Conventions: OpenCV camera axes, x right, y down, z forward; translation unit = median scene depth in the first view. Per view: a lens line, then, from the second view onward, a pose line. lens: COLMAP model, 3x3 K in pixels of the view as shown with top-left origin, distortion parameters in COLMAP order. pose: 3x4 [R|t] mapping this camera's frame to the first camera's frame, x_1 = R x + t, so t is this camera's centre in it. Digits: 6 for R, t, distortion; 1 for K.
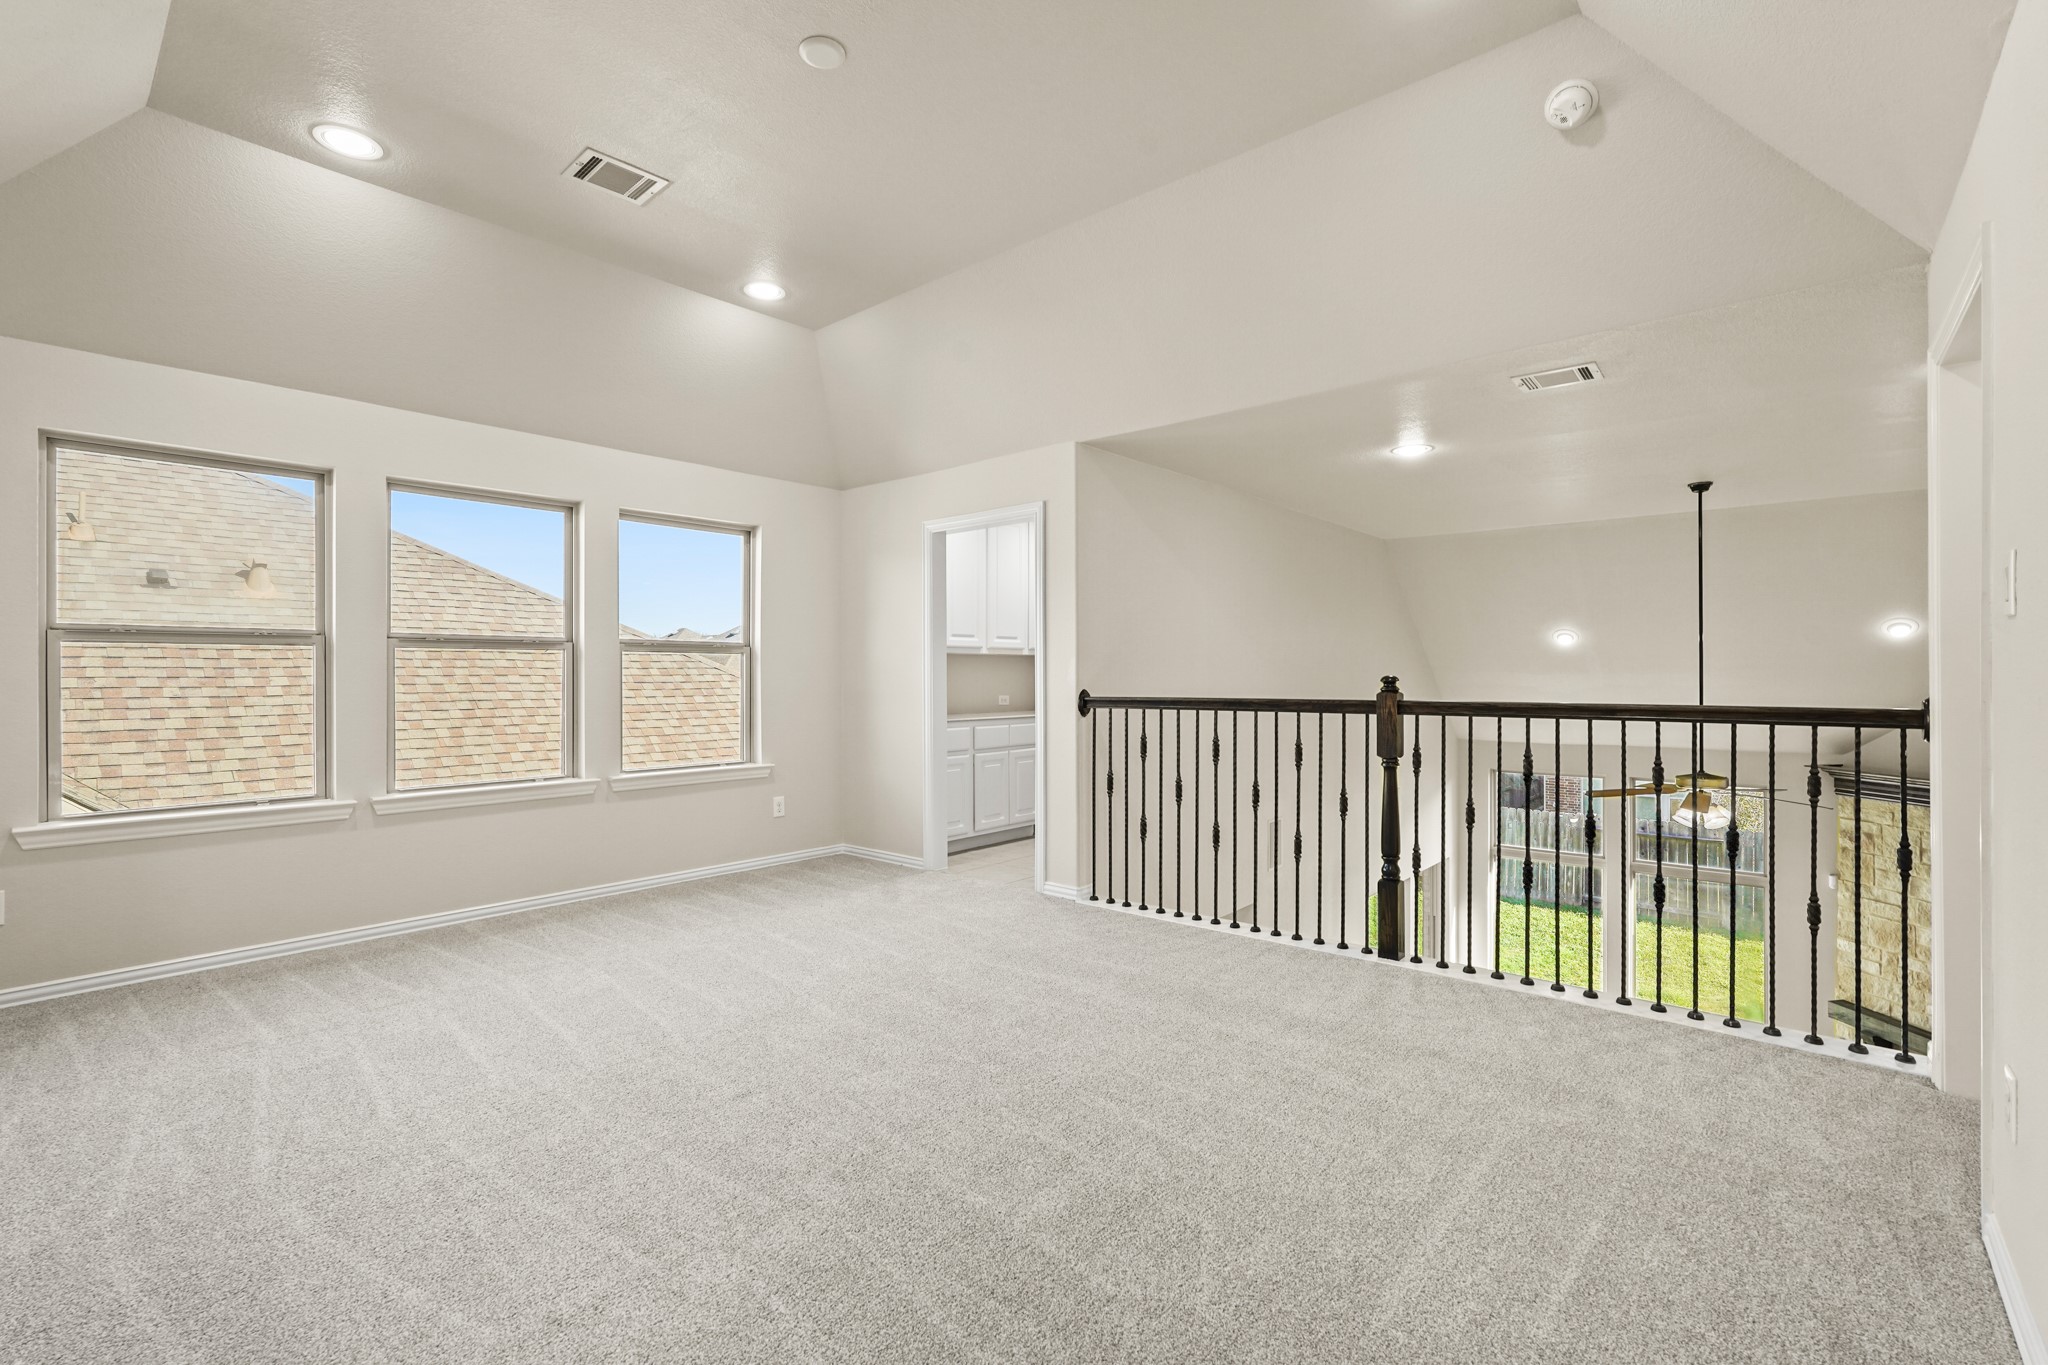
lens RADIAL K [[886.9, 0, 1028.9], [0, 886.9, 663.5], [0, 0, 1]] dist [-0.011196, 0.003820]
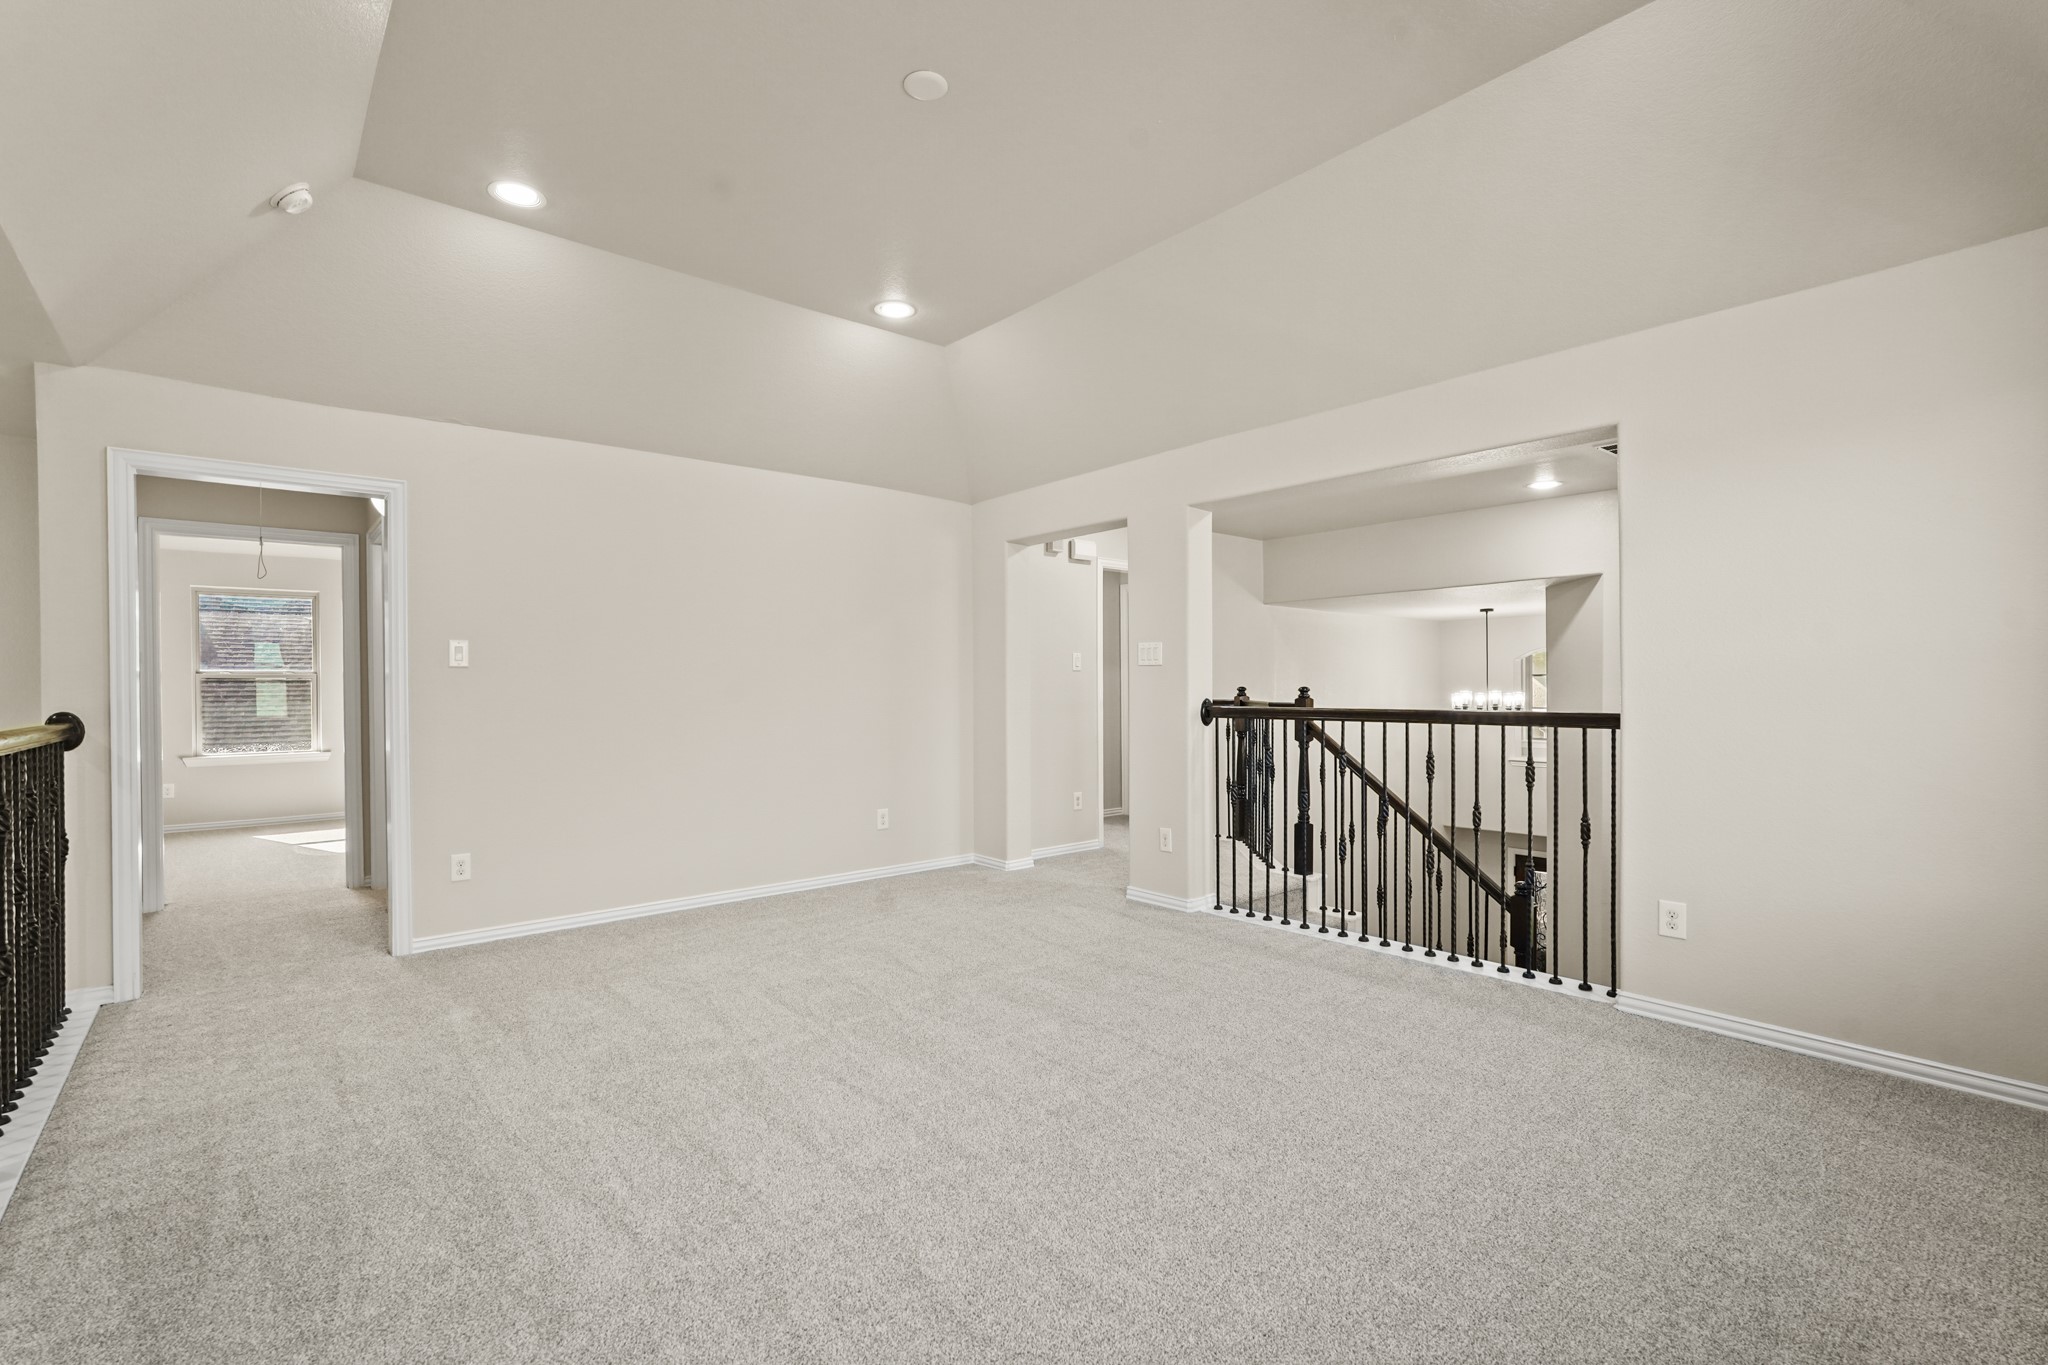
lens RADIAL K [[886.9, 0, 1054.4], [0, 886.9, 687.8], [0, 0, 1]] dist [-0.011196, 0.003820]
pose [[0.993010, 0.000569, -0.118026, 0.082139], [0.001494, 0.999848, 0.017392, -0.002074], [0.118018, -0.017447, 0.992858, -0.074646]]
